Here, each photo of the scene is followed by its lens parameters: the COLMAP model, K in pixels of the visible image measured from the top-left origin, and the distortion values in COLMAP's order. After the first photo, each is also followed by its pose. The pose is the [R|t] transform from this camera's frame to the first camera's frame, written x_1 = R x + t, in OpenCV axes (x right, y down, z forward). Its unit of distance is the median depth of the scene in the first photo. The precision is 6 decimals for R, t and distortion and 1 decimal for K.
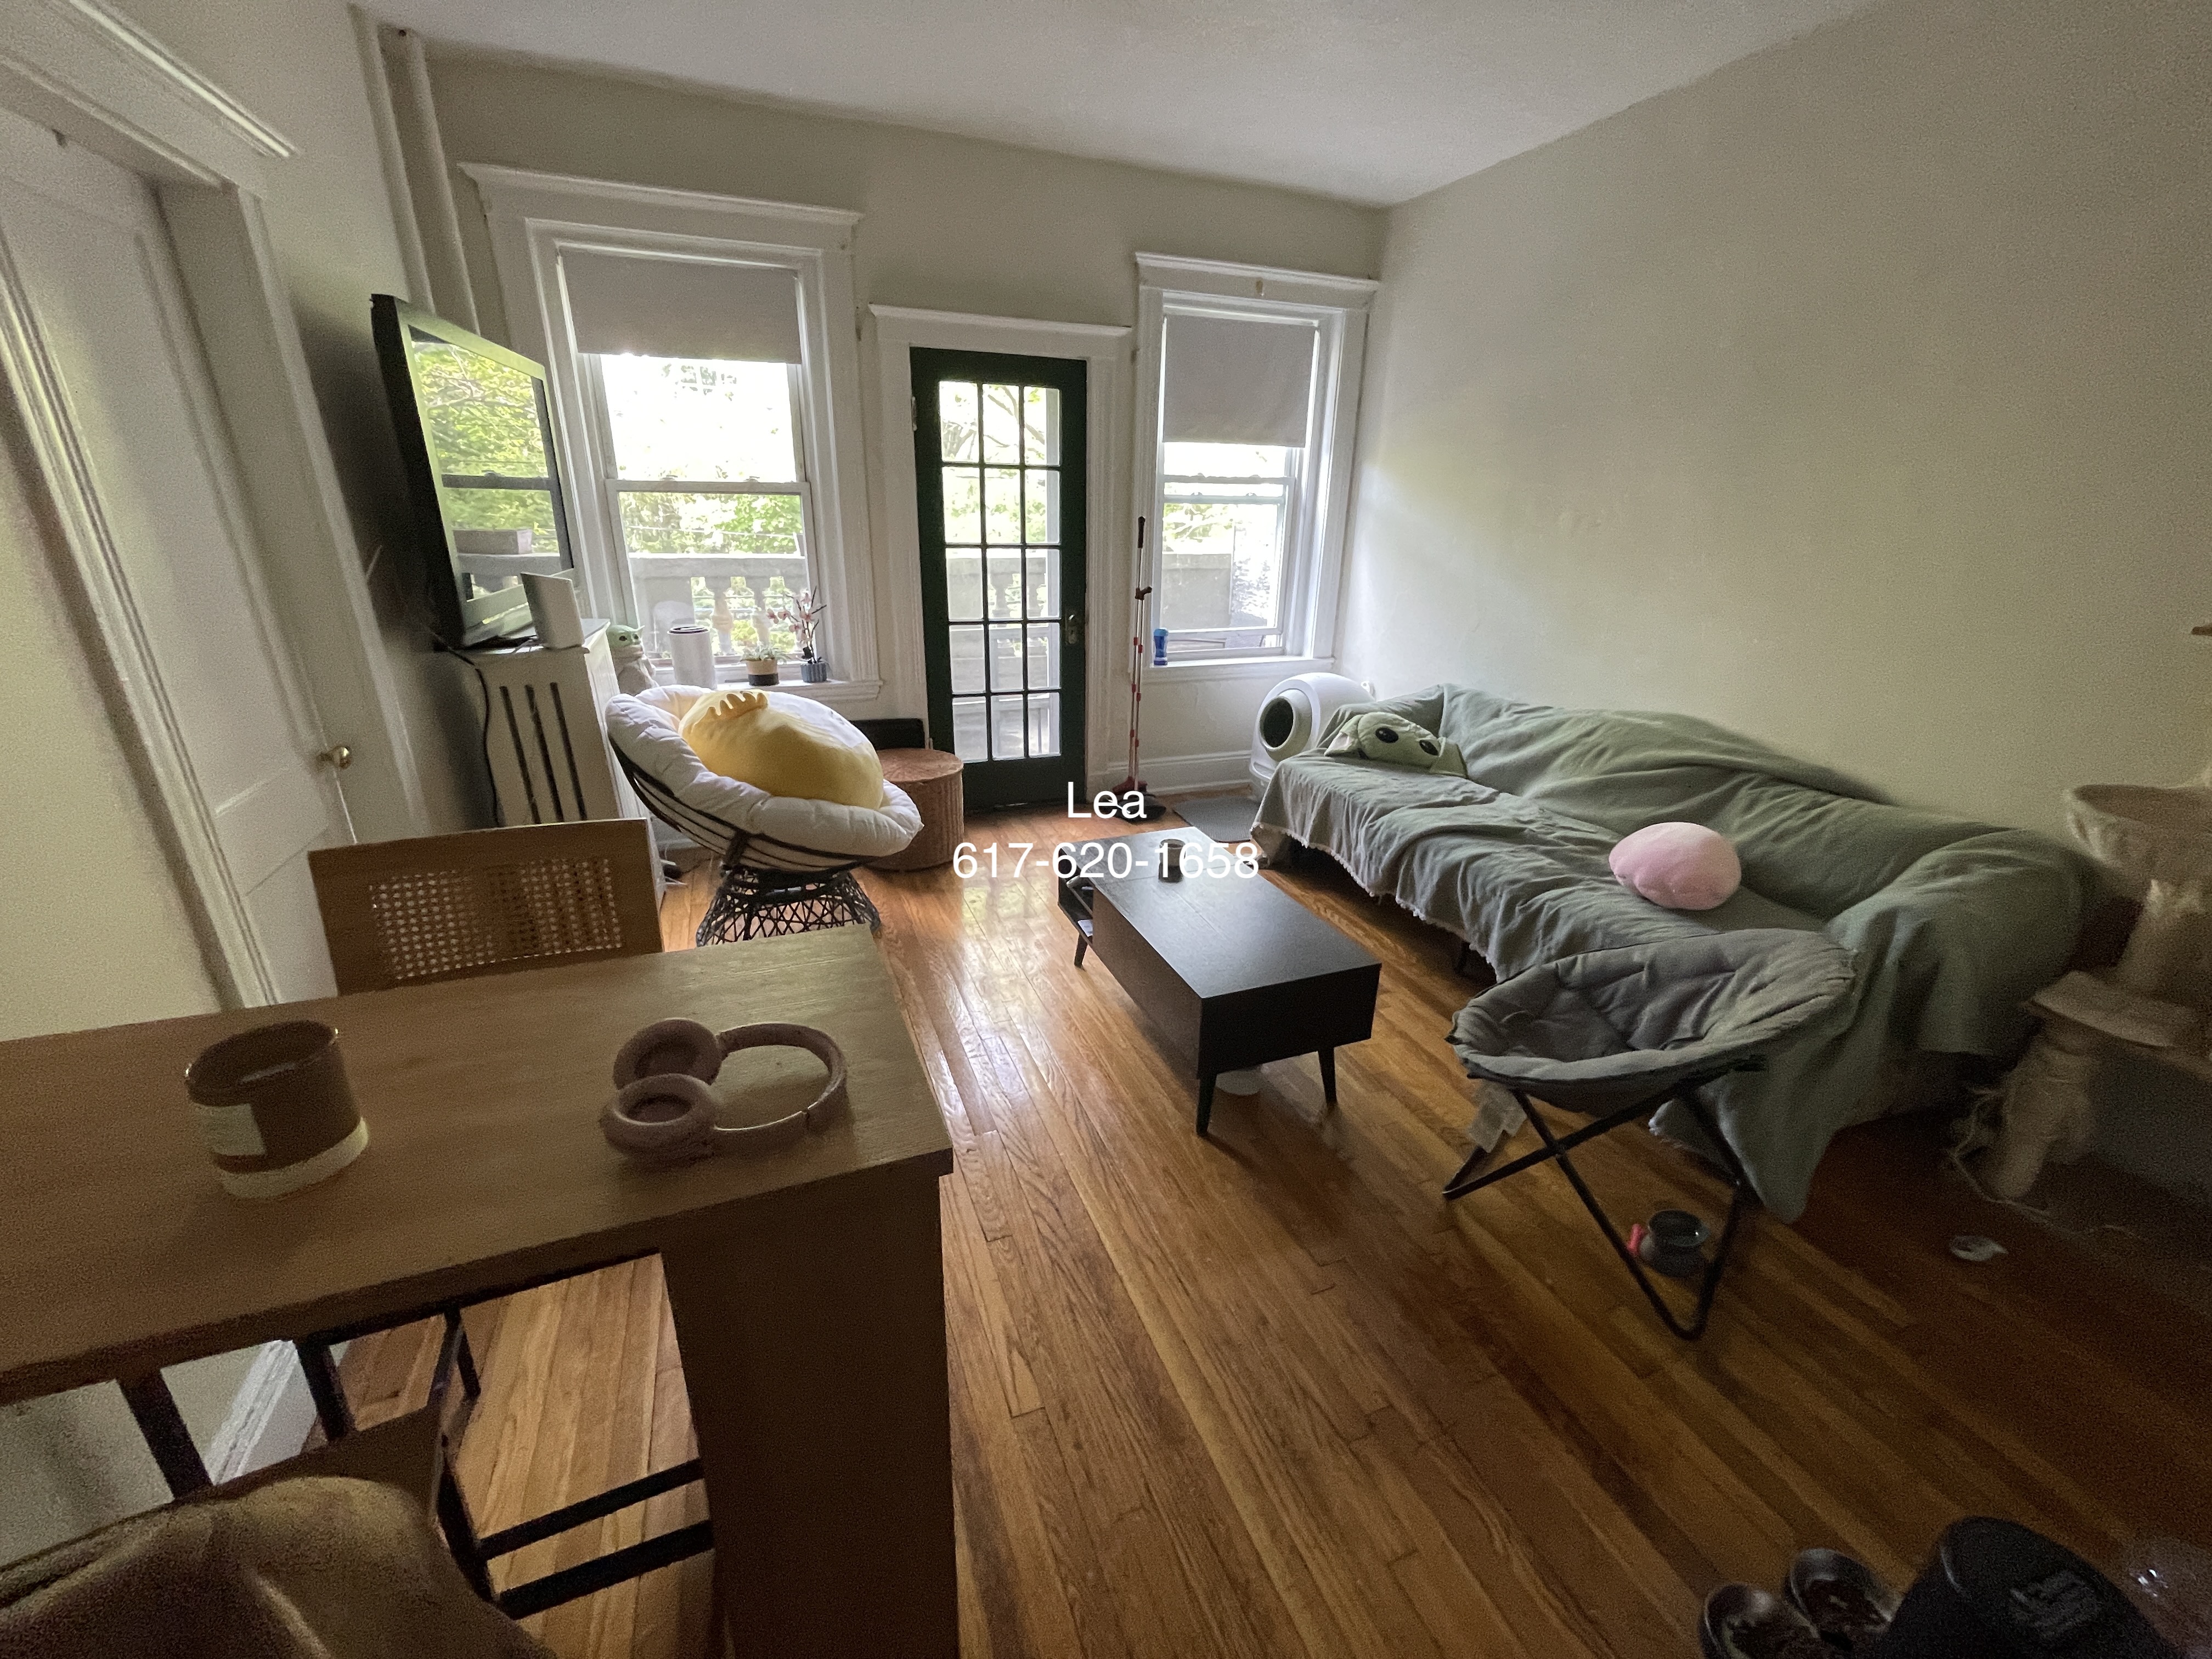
lens RADIAL K [[889.2, 0, 1096.6], [0, 889.2, 822.1], [0, 0, 1]] dist [-0.001942, 0.000864]
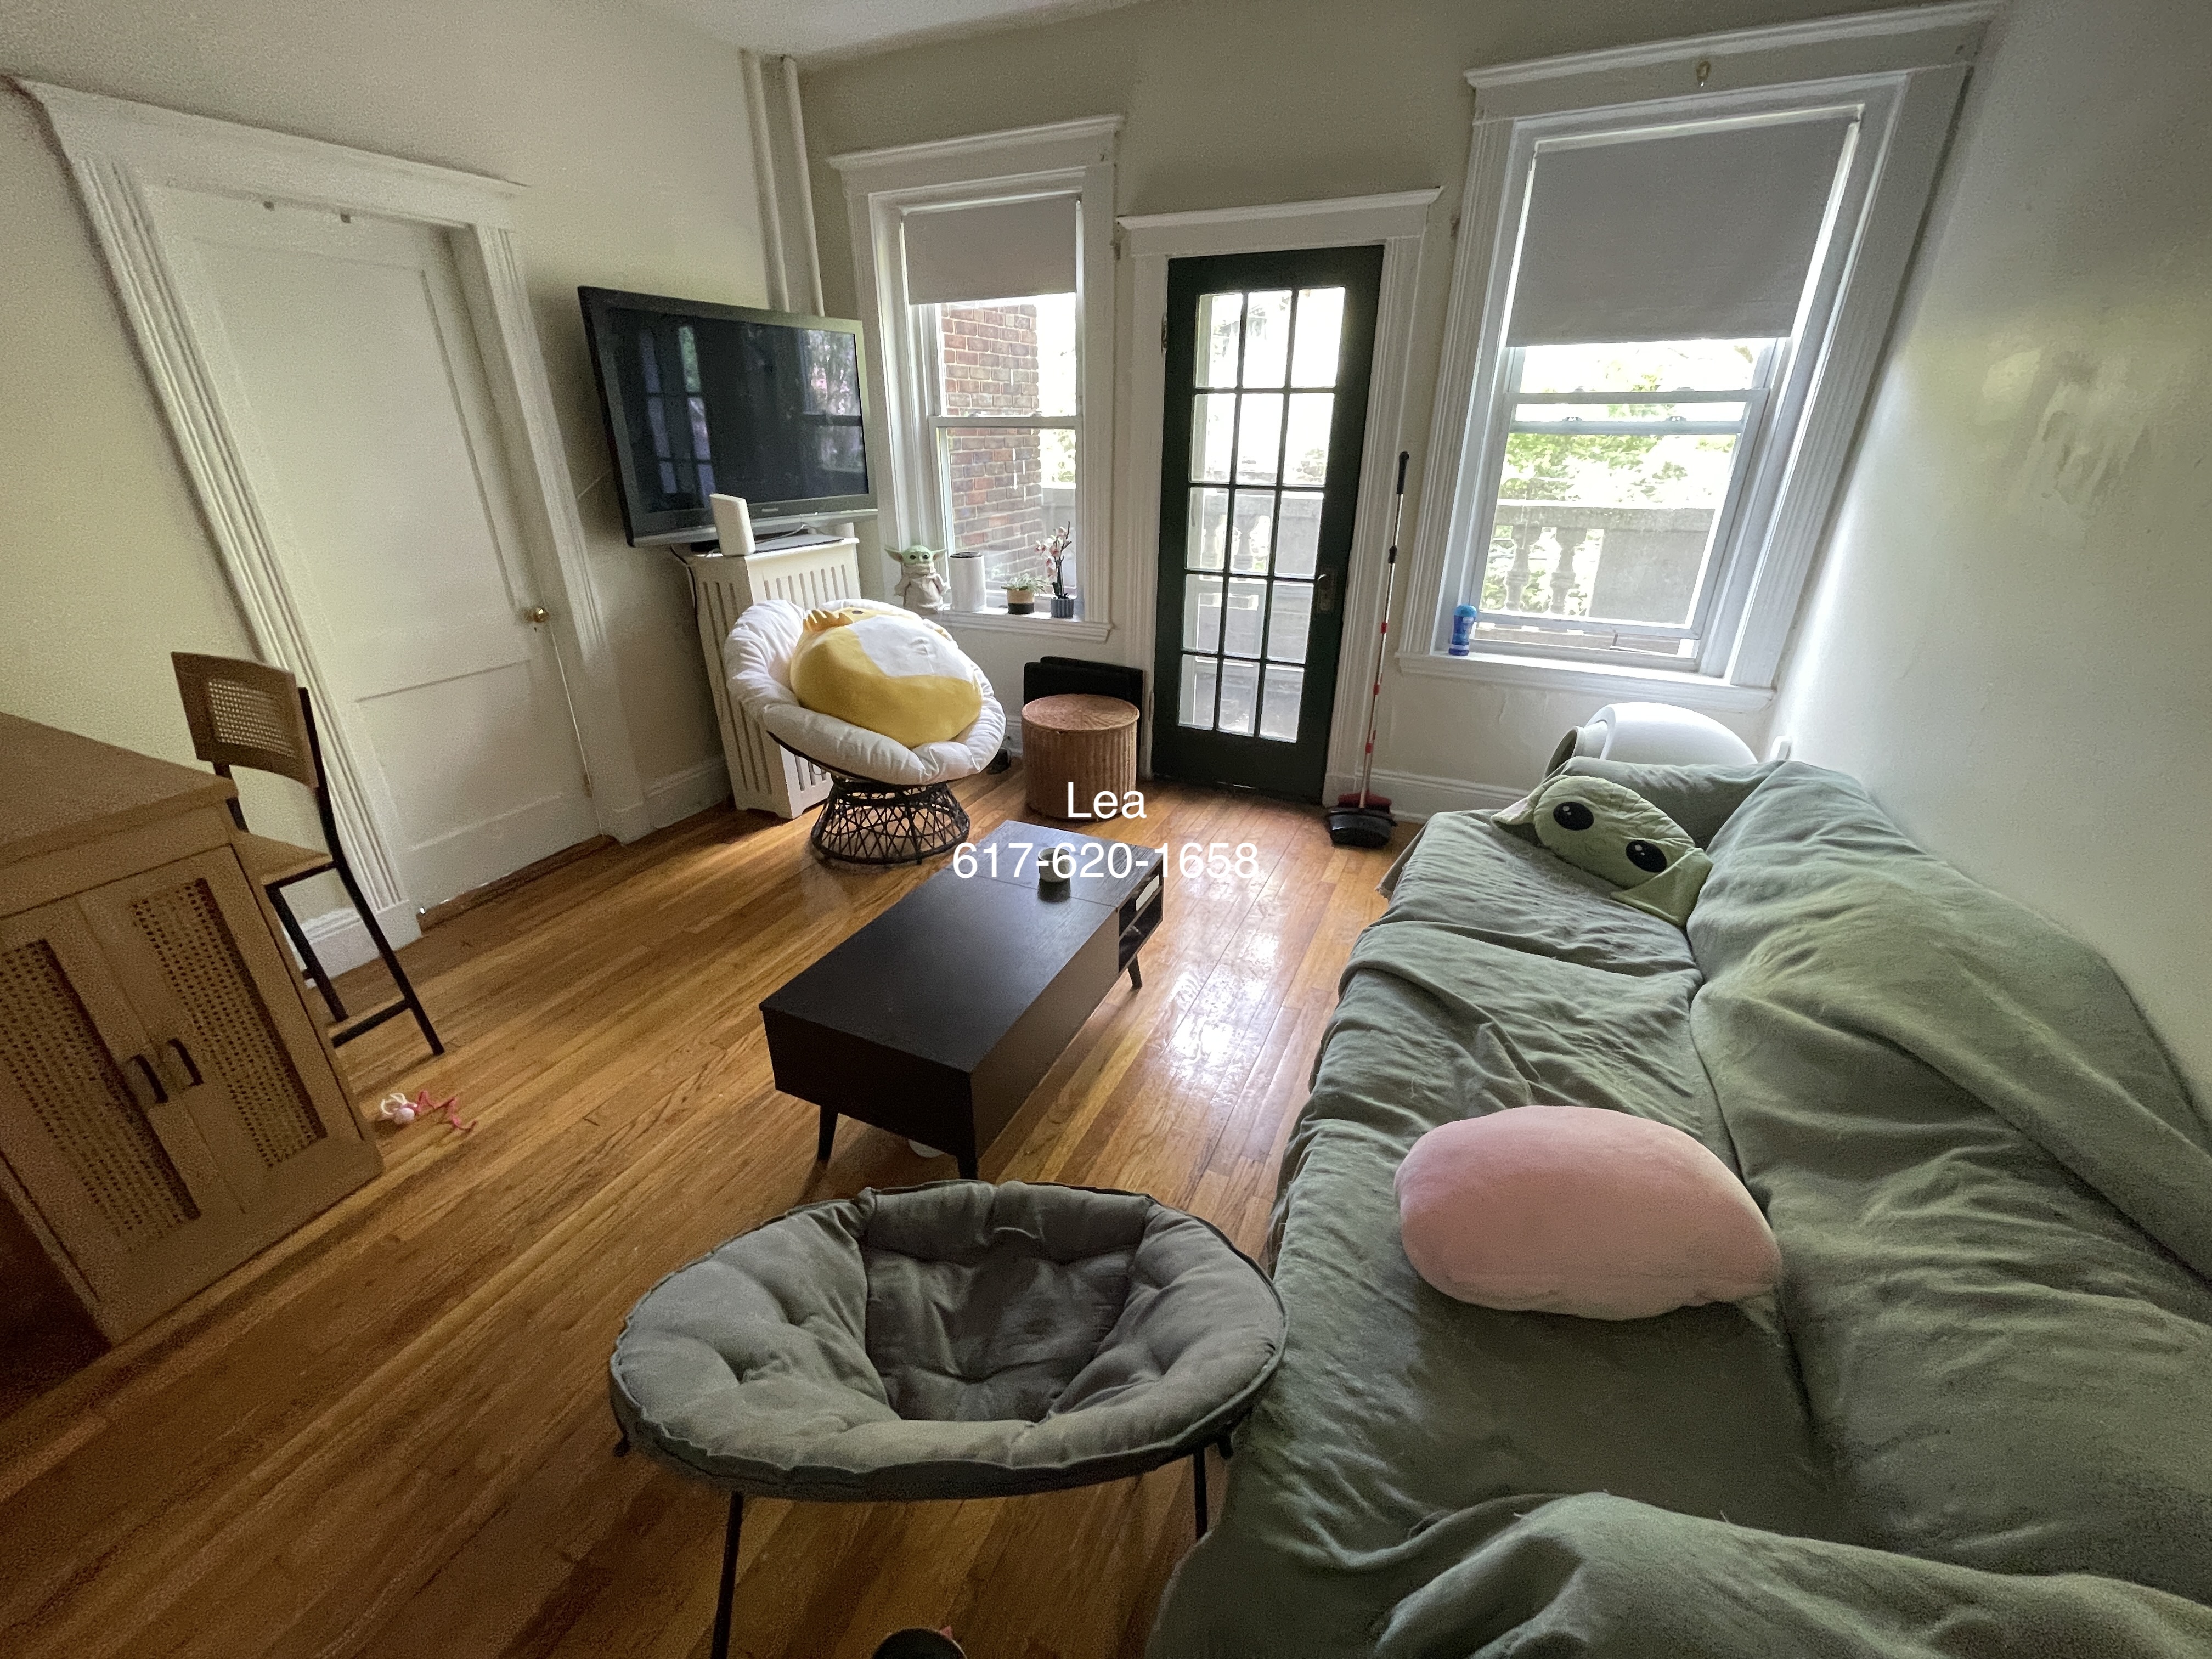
lens RADIAL K [[889.2, 0, 1101.6], [0, 889.2, 822.5], [0, 0, 1]] dist [-0.001942, 0.000864]
pose [[0.692616, 0.280269, -0.664629, 0.461142], [-0.237600, 0.958648, 0.156650, -0.101147], [0.681050, 0.049418, 0.730568, 0.294122]]
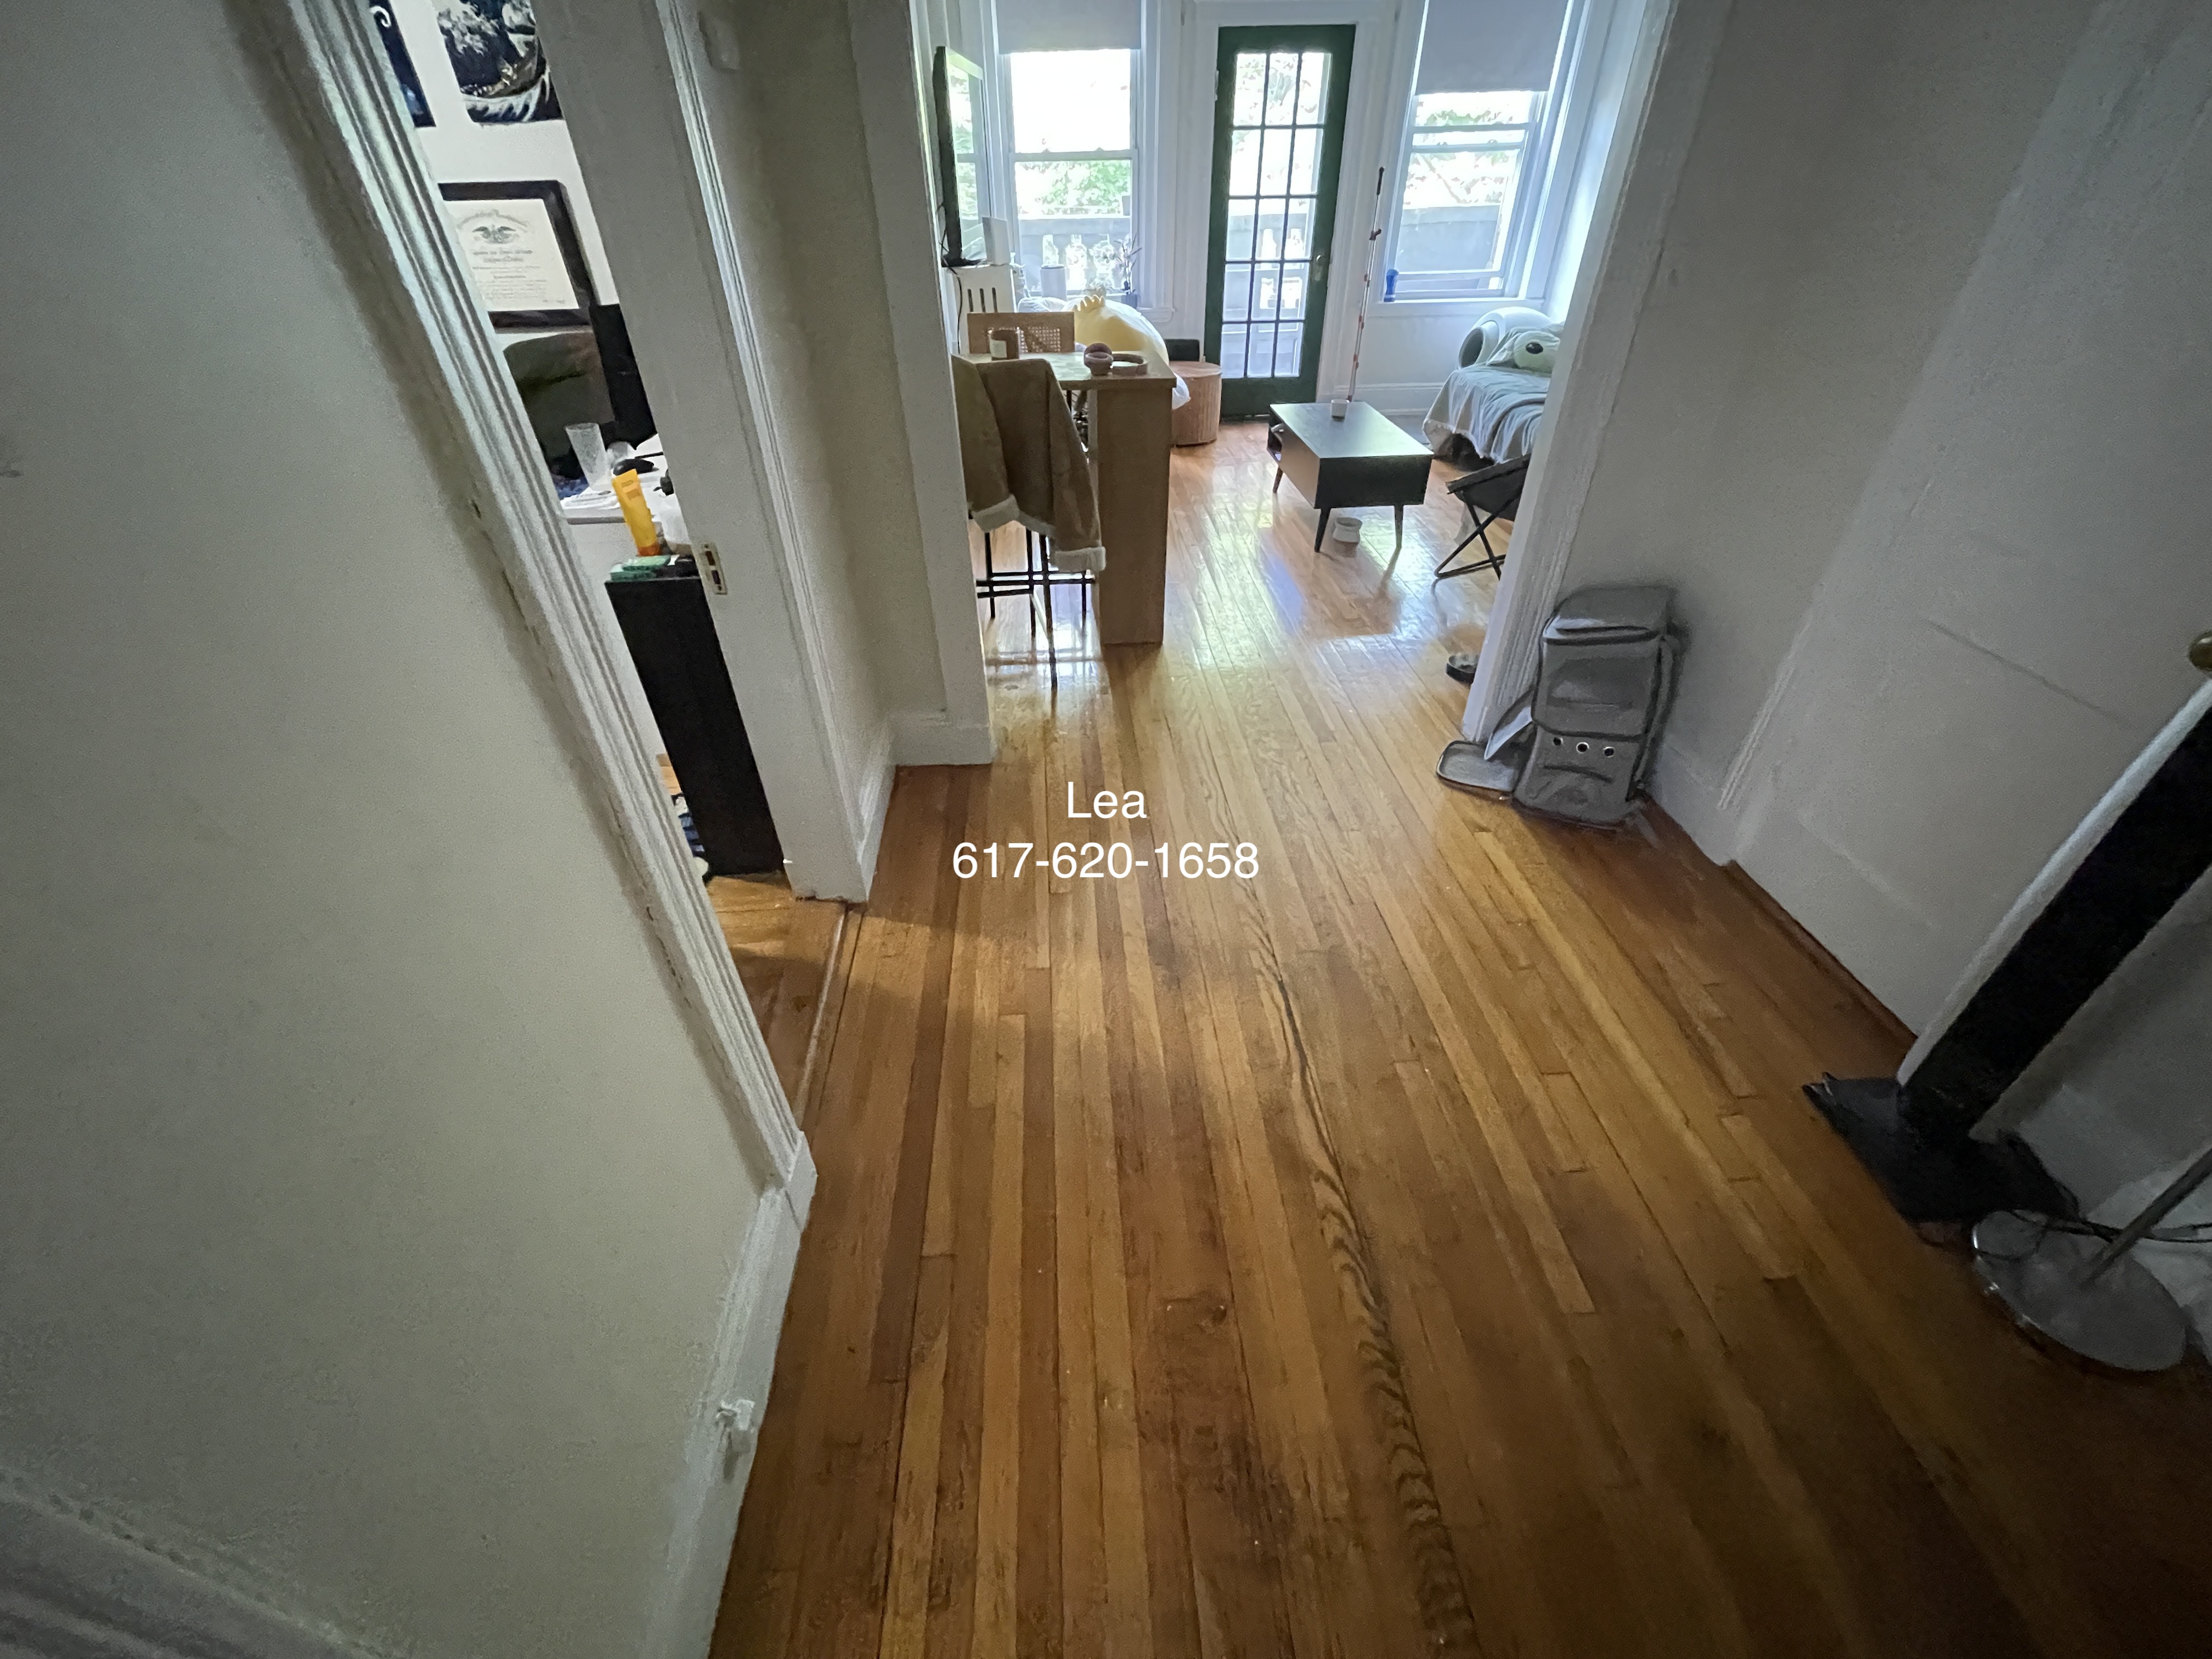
lens RADIAL K [[889.2, 0, 1096.0], [0, 889.2, 824.0], [0, 0, 1]] dist [-0.001942, 0.000864]
pose [[0.949931, 0.156025, -0.270716, 0.155078], [-0.071066, 0.951582, 0.299068, 0.211493], [0.304271, -0.264856, 0.915025, -0.566966]]
